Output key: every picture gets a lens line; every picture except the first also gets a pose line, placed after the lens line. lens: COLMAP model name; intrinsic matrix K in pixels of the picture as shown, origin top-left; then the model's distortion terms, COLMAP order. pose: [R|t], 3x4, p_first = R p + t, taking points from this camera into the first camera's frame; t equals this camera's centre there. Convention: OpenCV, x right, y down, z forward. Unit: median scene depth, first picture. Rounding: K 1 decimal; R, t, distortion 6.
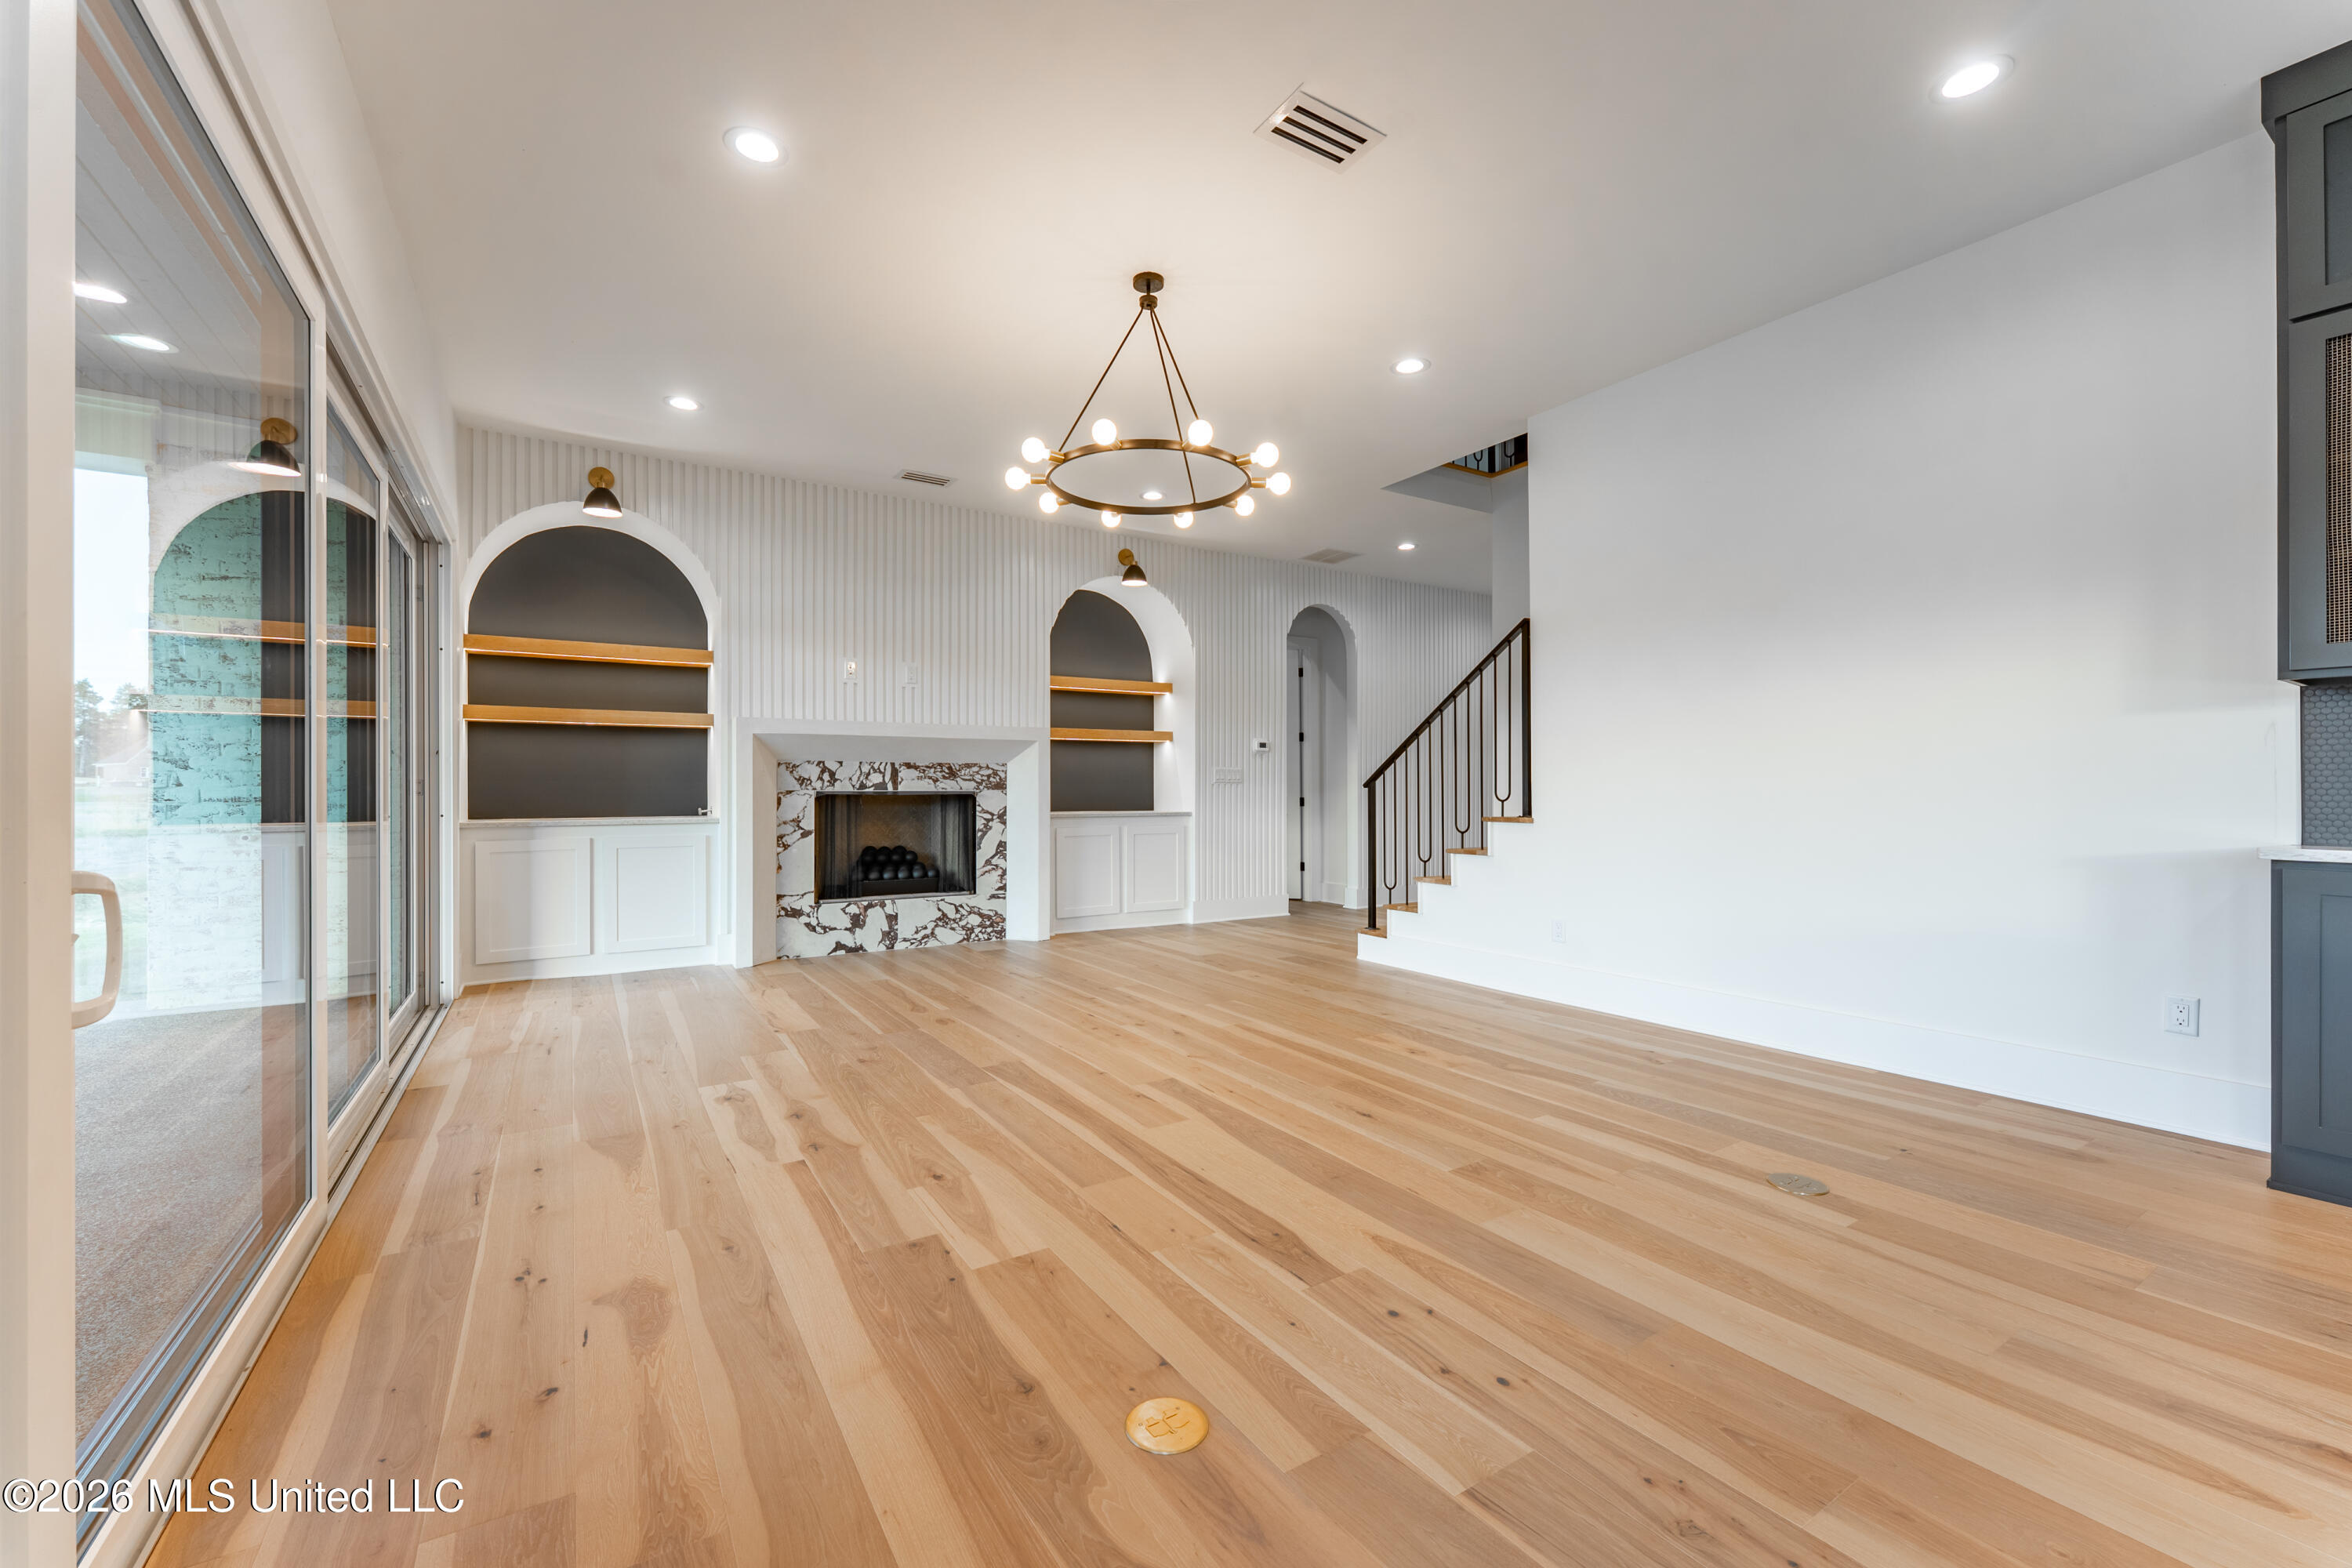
lens RADIAL K [[946.0, 0, 1170.1], [0, 946.0, 792.4], [0, 0, 1]] dist [-0.006426, 0.000044]
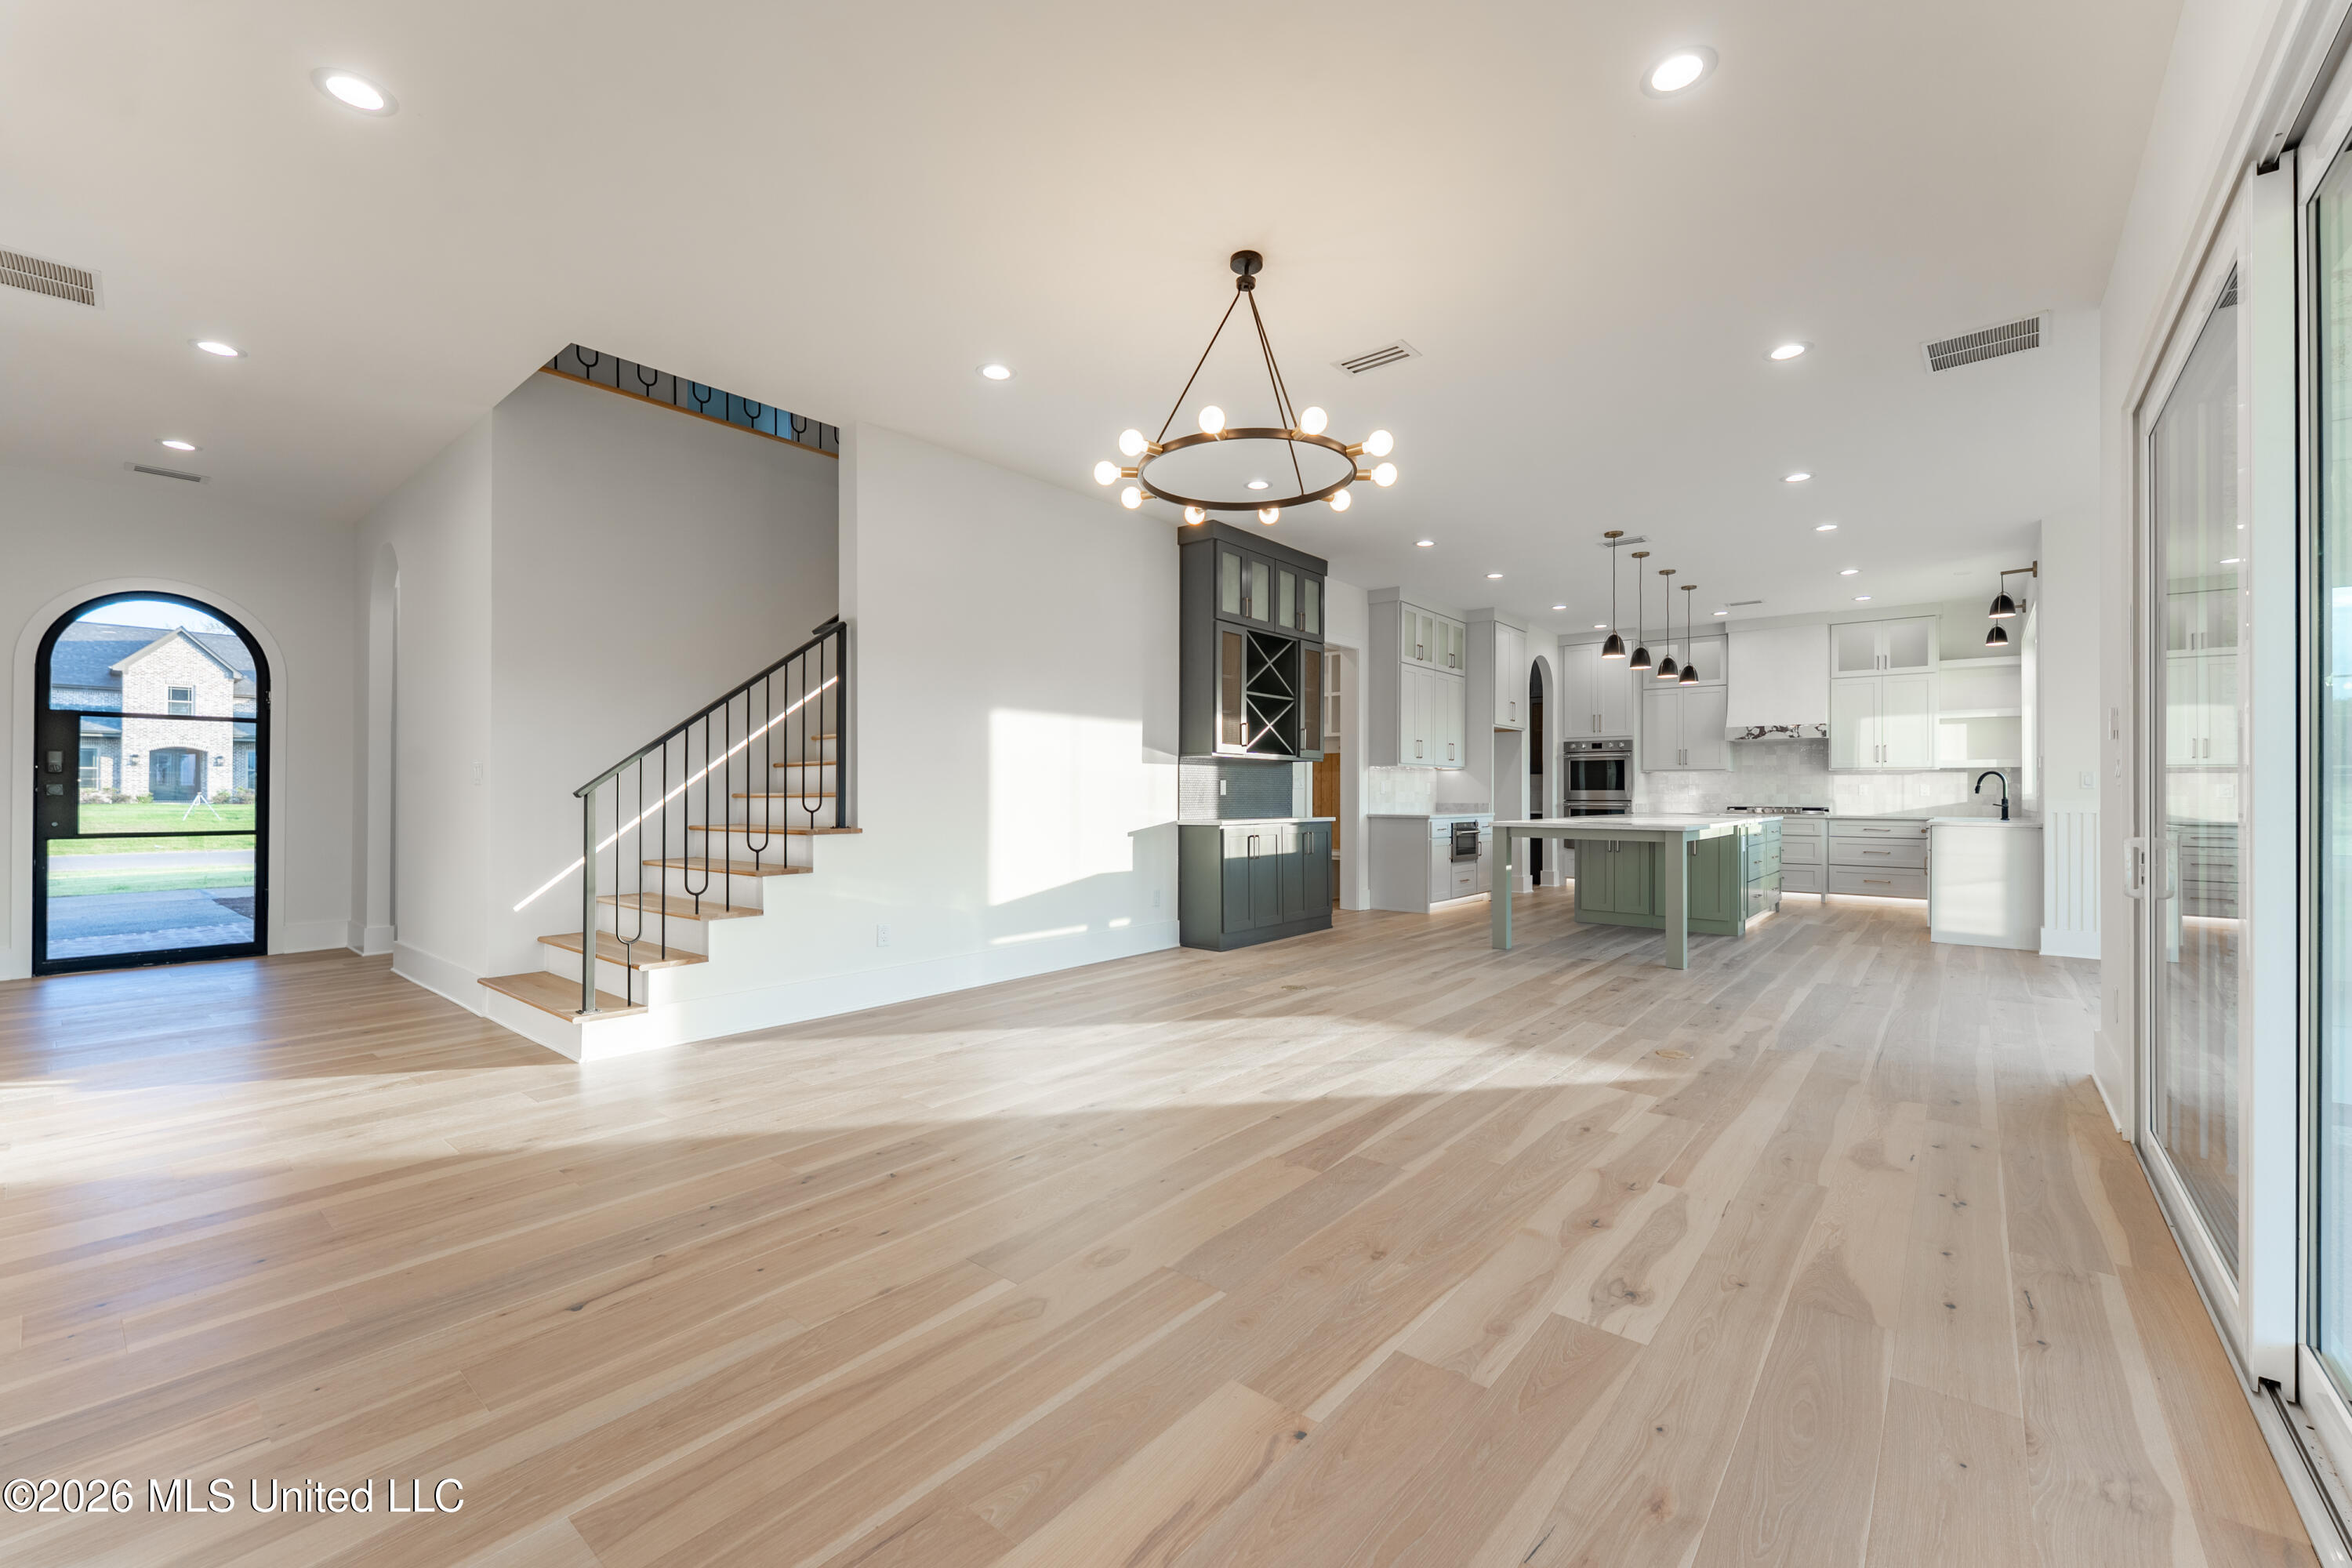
lens RADIAL K [[946.0, 0, 1163.9], [0, 946.0, 783.0], [0, 0, 1]] dist [-0.006426, 0.000044]
pose [[-0.294458, 0.008231, 0.955629, -0.715616], [0.000327, 0.999964, -0.008513, -0.011362], [-0.955664, -0.002195, -0.294450, 1.081246]]
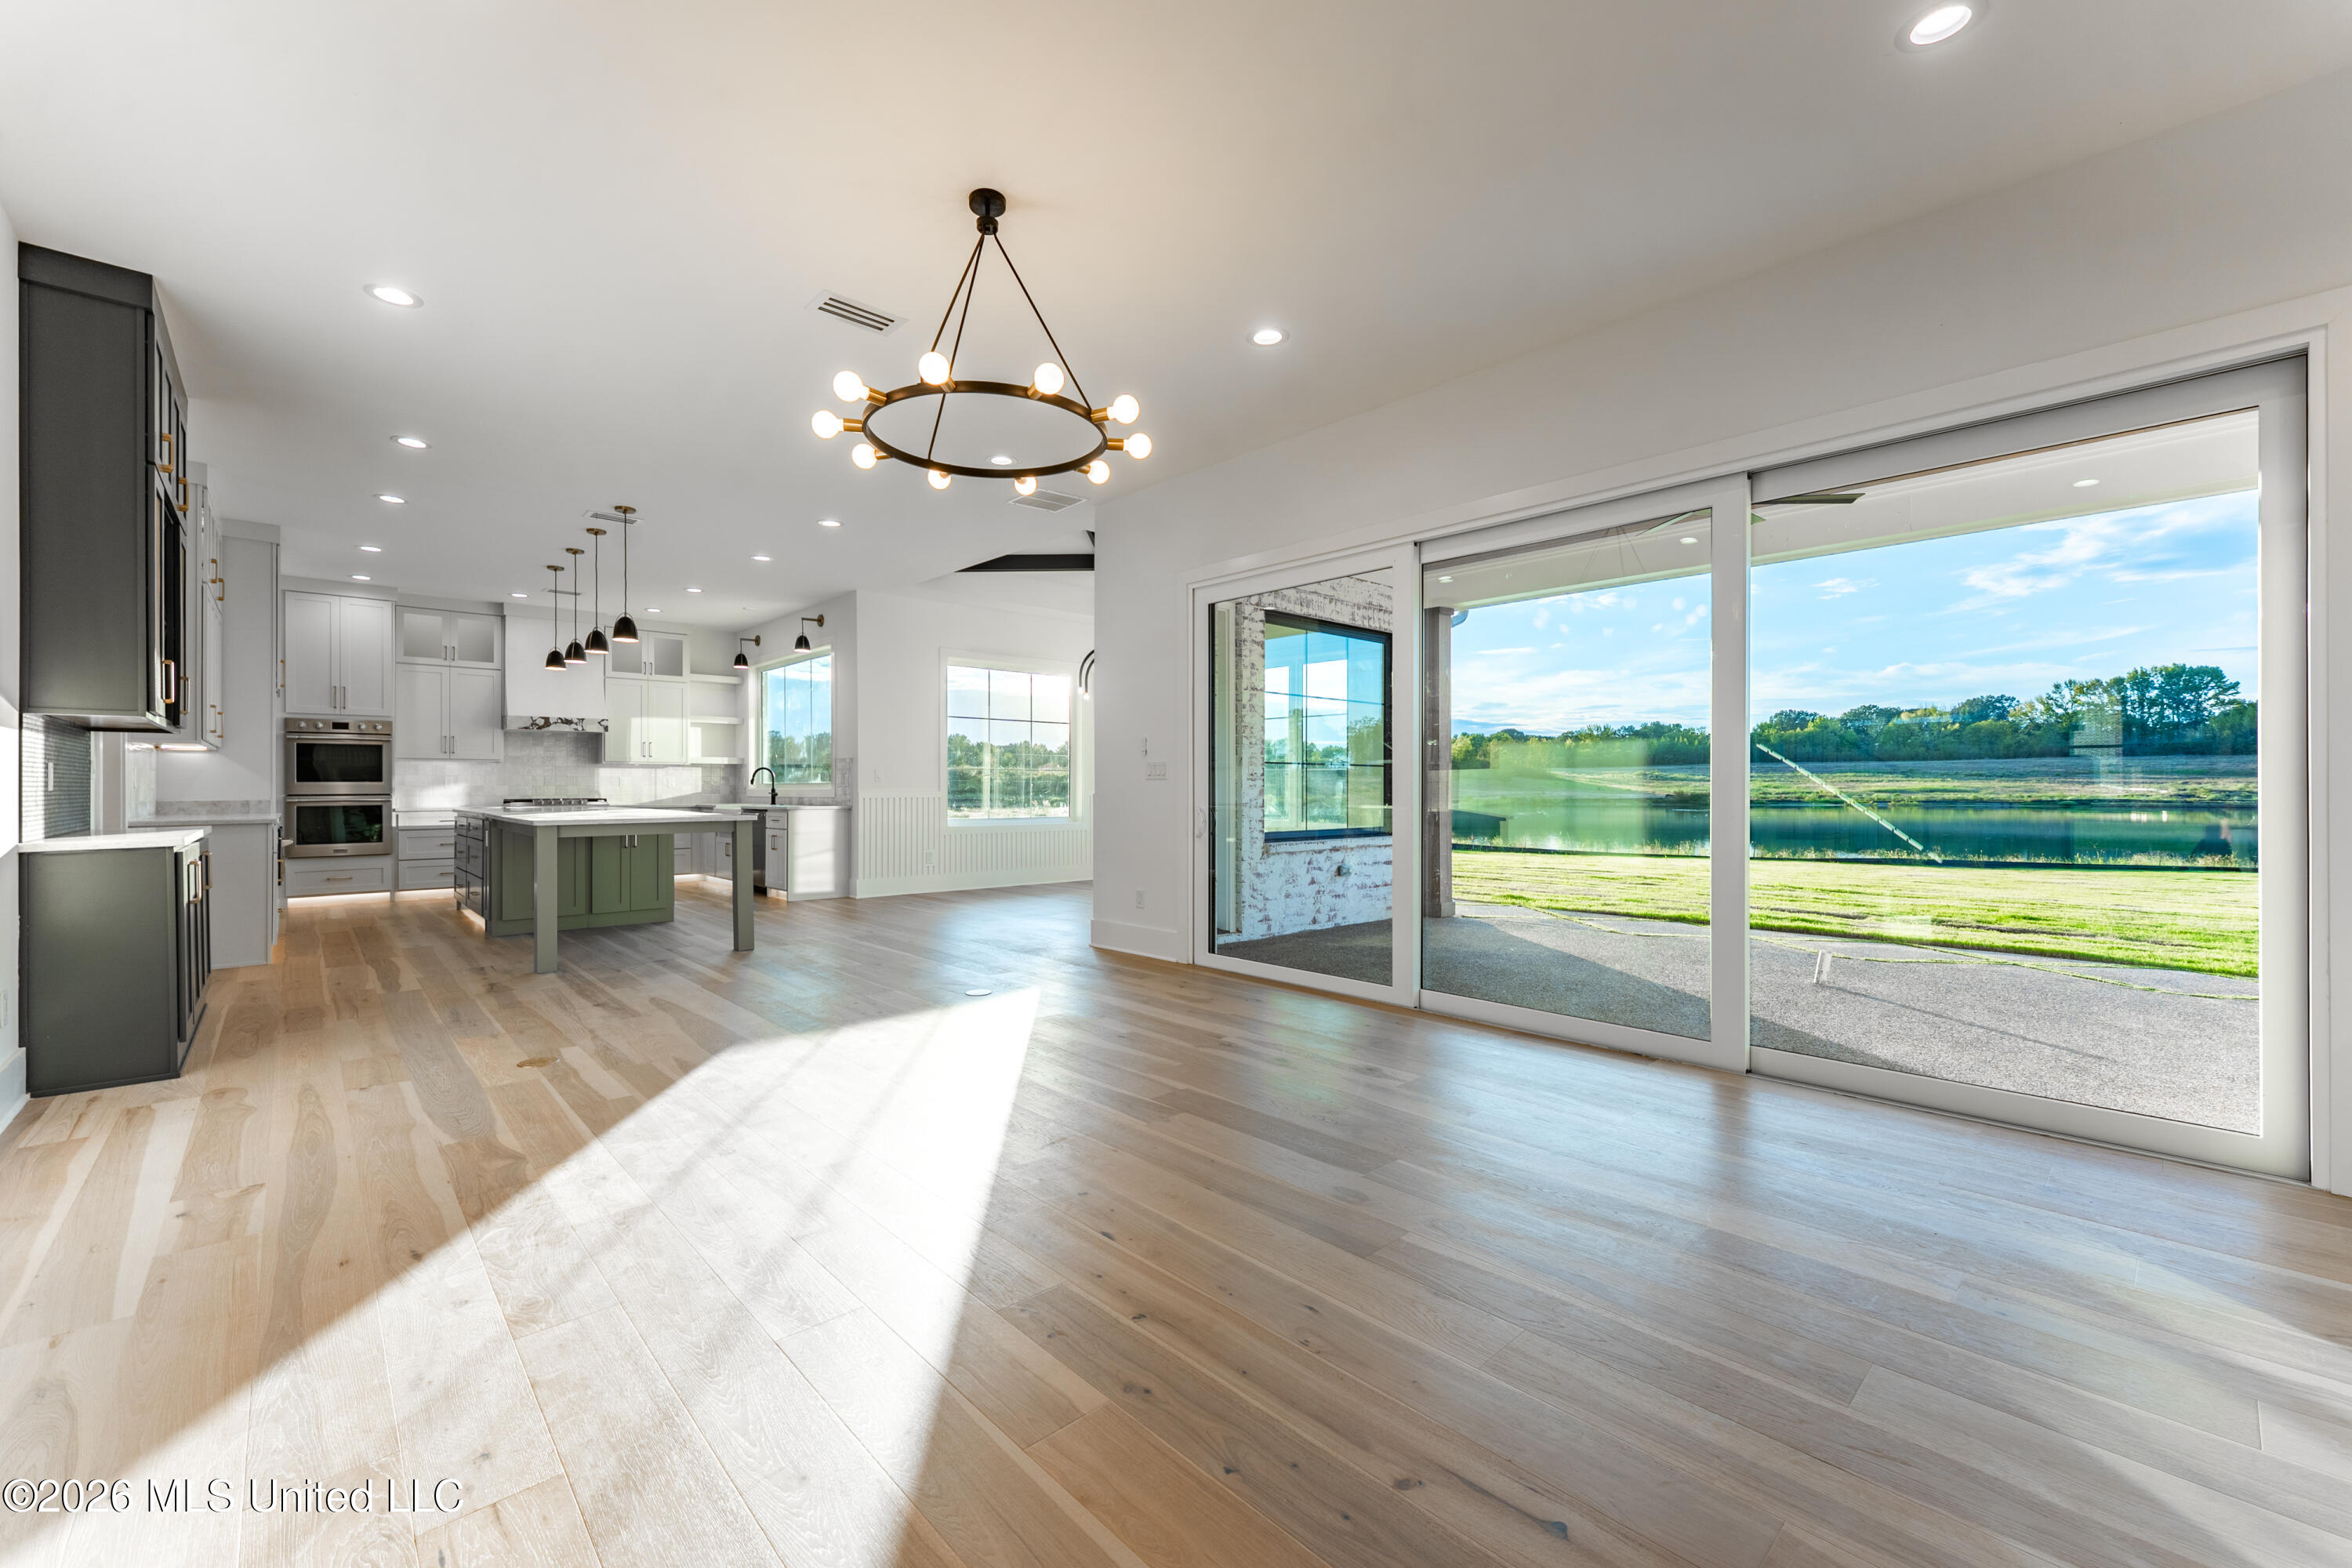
lens RADIAL K [[946.0, 0, 1166.8], [0, 946.0, 779.3], [0, 0, 1]] dist [-0.006426, 0.000044]
pose [[-0.983850, -0.002053, -0.178981, -0.020054], [-0.001381, 0.999992, -0.003879, -0.012487], [0.178988, -0.003569, -0.983845, 1.500287]]
